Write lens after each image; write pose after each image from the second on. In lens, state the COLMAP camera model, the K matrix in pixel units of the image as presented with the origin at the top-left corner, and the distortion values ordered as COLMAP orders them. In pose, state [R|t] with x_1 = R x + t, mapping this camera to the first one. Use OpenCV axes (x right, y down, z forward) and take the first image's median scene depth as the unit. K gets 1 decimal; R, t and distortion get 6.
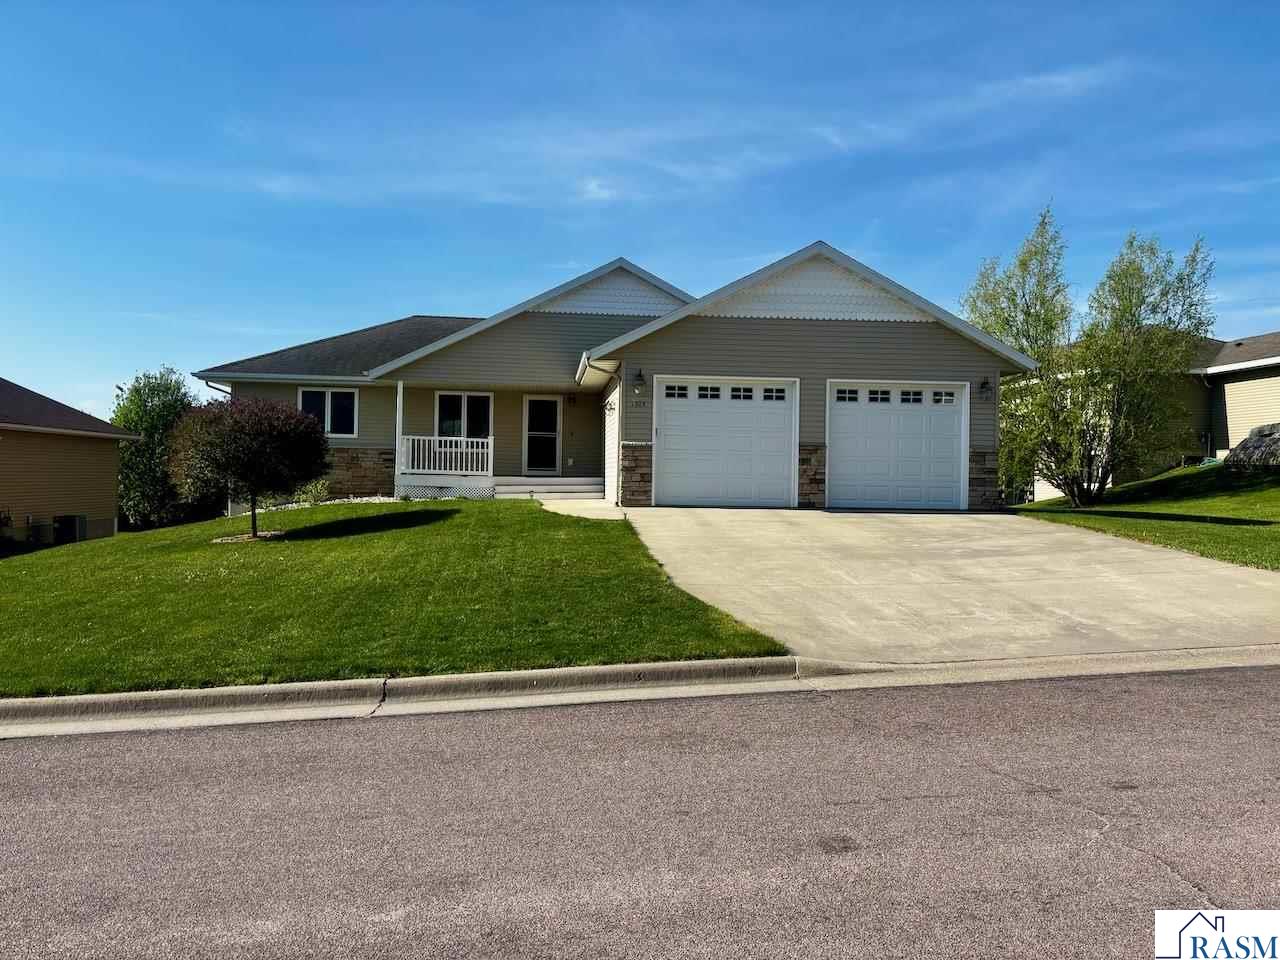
lens RADIAL K [[980.9, 0, 640.0], [0, 980.9, 480.0], [0, 0, 1]] dist [0.038634, -0.004312]
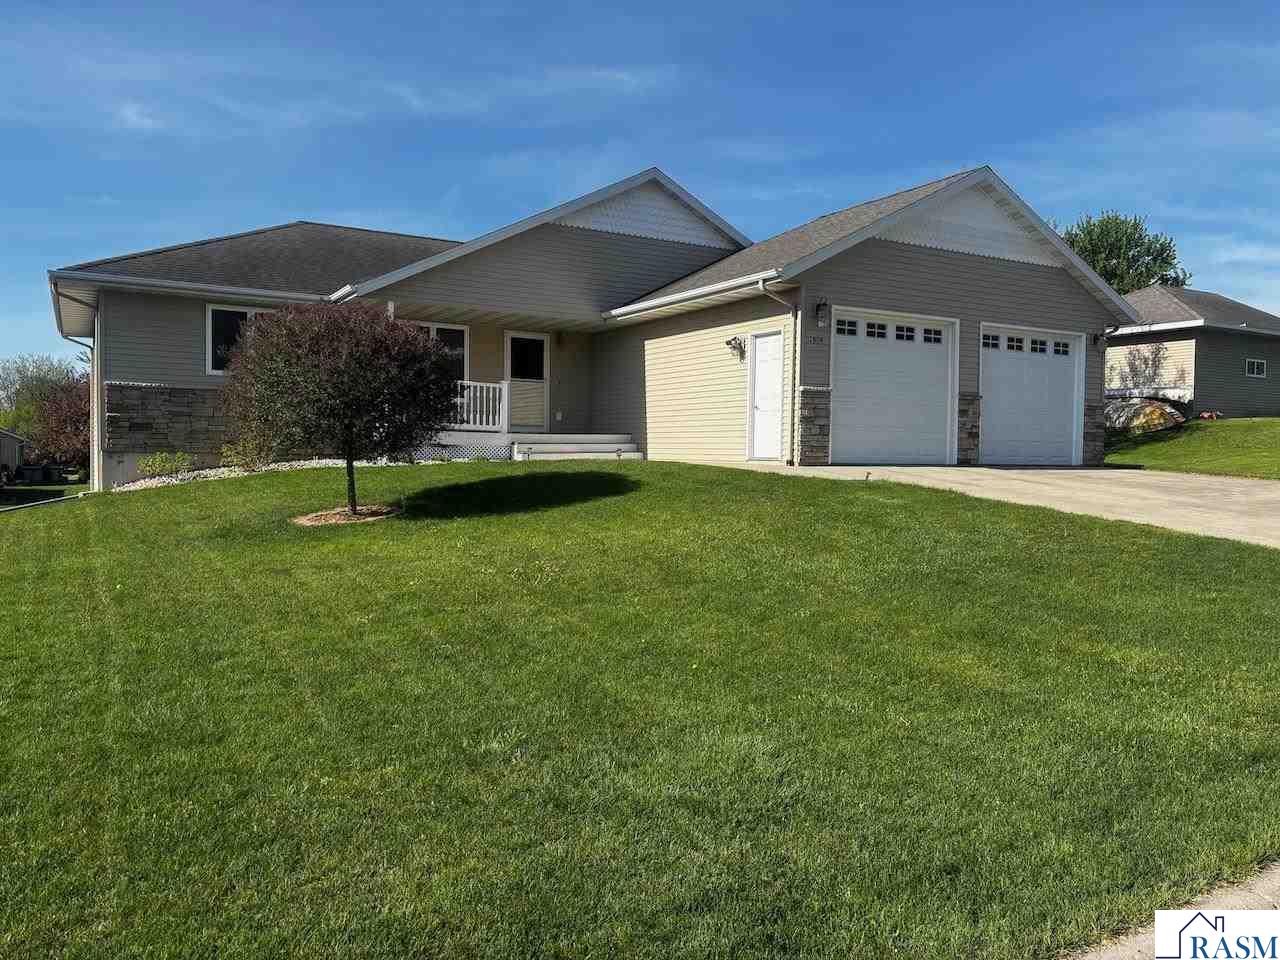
lens RADIAL K [[980.9, 0, 640.0], [0, 980.9, 480.0], [0, 0, 1]] dist [0.038634, -0.004312]
pose [[0.908538, -0.016800, 0.417464, -0.464791], [0.004256, 0.999512, 0.030961, 0.012731], [-0.417780, -0.026353, 0.908166, 0.302384]]
